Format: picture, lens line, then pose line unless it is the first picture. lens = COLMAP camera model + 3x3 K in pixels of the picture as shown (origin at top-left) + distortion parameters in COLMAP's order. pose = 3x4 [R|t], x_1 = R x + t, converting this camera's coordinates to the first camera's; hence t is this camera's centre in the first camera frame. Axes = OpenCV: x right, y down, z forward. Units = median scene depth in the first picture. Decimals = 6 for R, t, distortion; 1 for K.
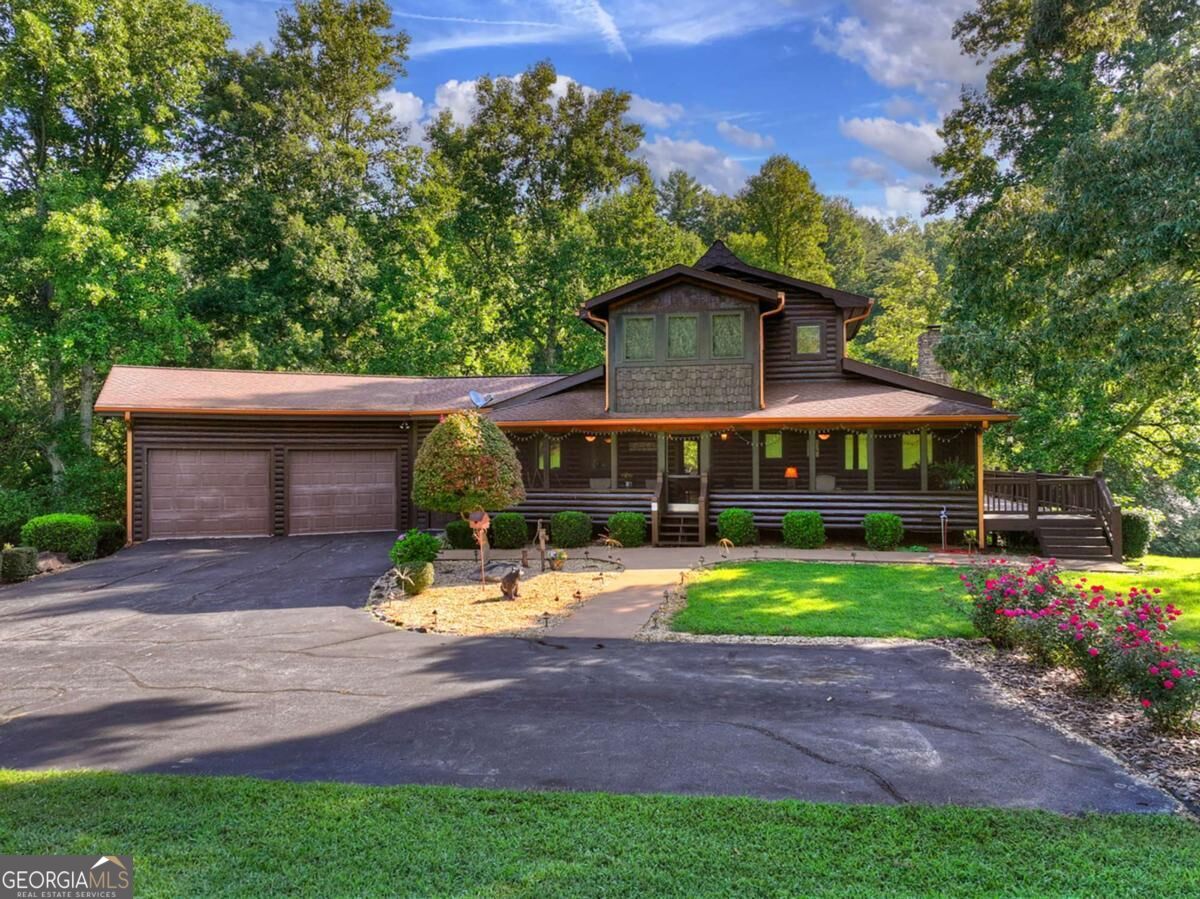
lens RADIAL K [[844.4, 0, 594.3], [0, 844.4, 447.8], [0, 0, 1]] dist [-0.001768, 0.009818]
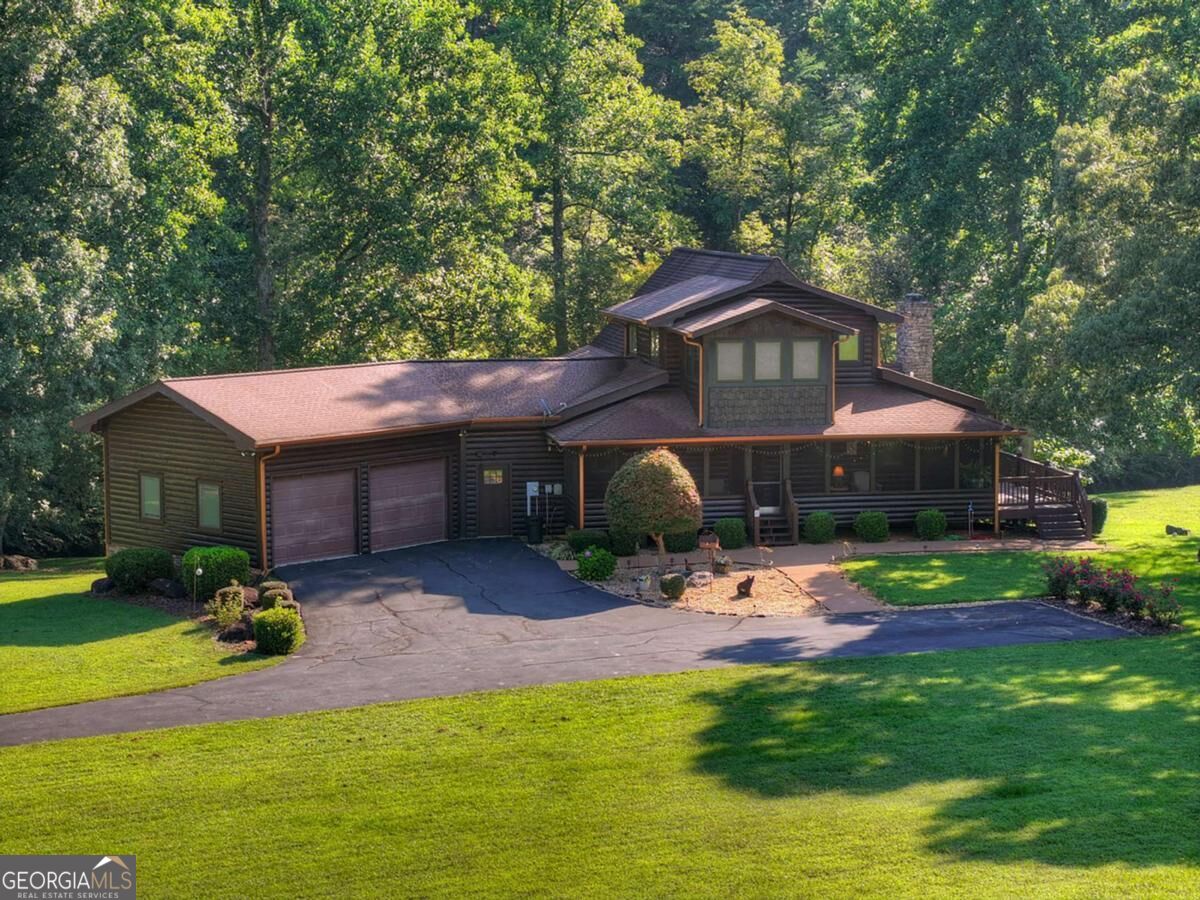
lens RADIAL K [[2405.3, 0, 599.0], [0, 2405.3, 447.8], [0, 0, 1]] dist [-0.168329, 0.000000]
pose [[0.916045, -0.043663, 0.398691, -0.781961], [-0.004312, 0.992927, 0.118648, -0.223085], [-0.401052, -0.110406, 0.909378, -1.039037]]
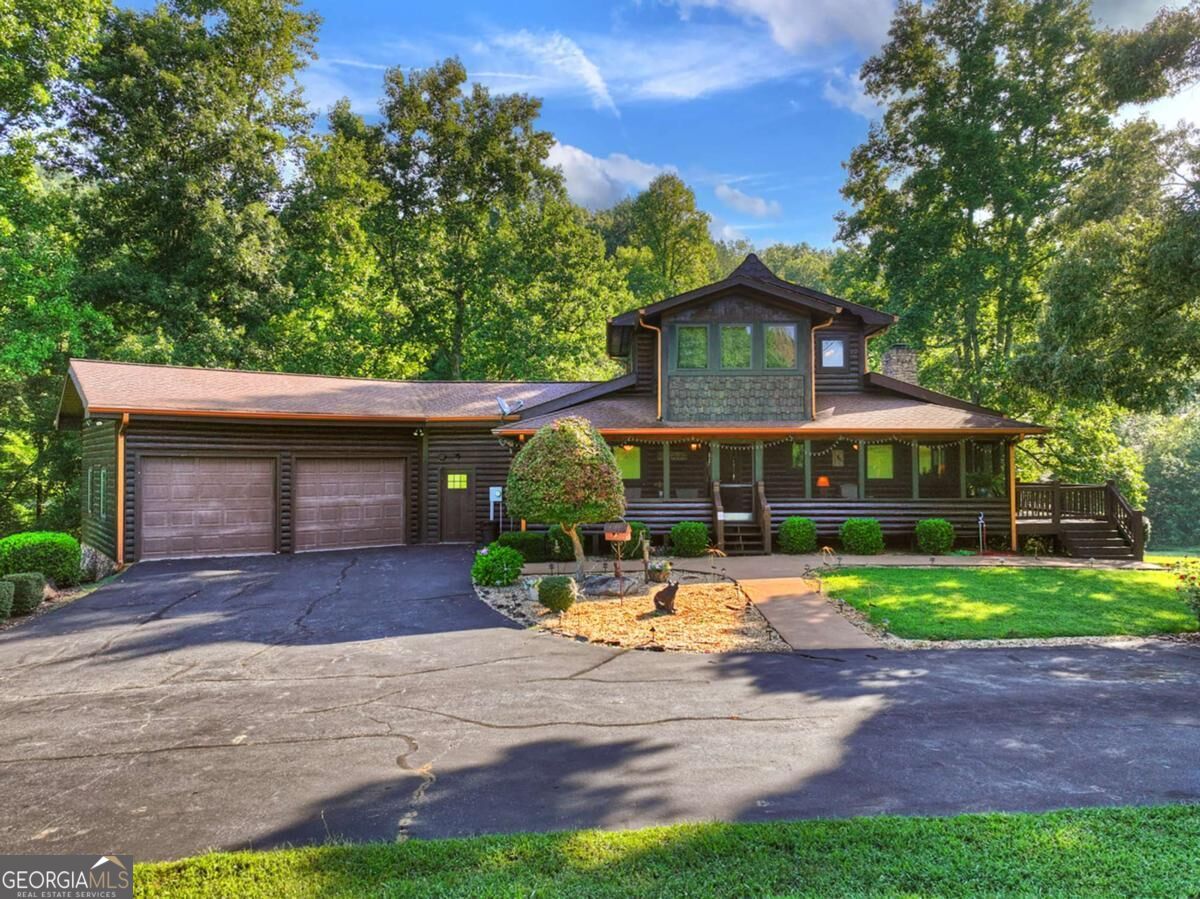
lens RADIAL K [[844.4, 0, 596.0], [0, 844.4, 449.6], [0, 0, 1]] dist [-0.001768, 0.009818]
pose [[0.975774, 0.005831, 0.218705, -0.157022], [-0.003760, 0.999944, -0.009882, 0.000841], [-0.218750, 0.008820, 0.975741, 0.030245]]
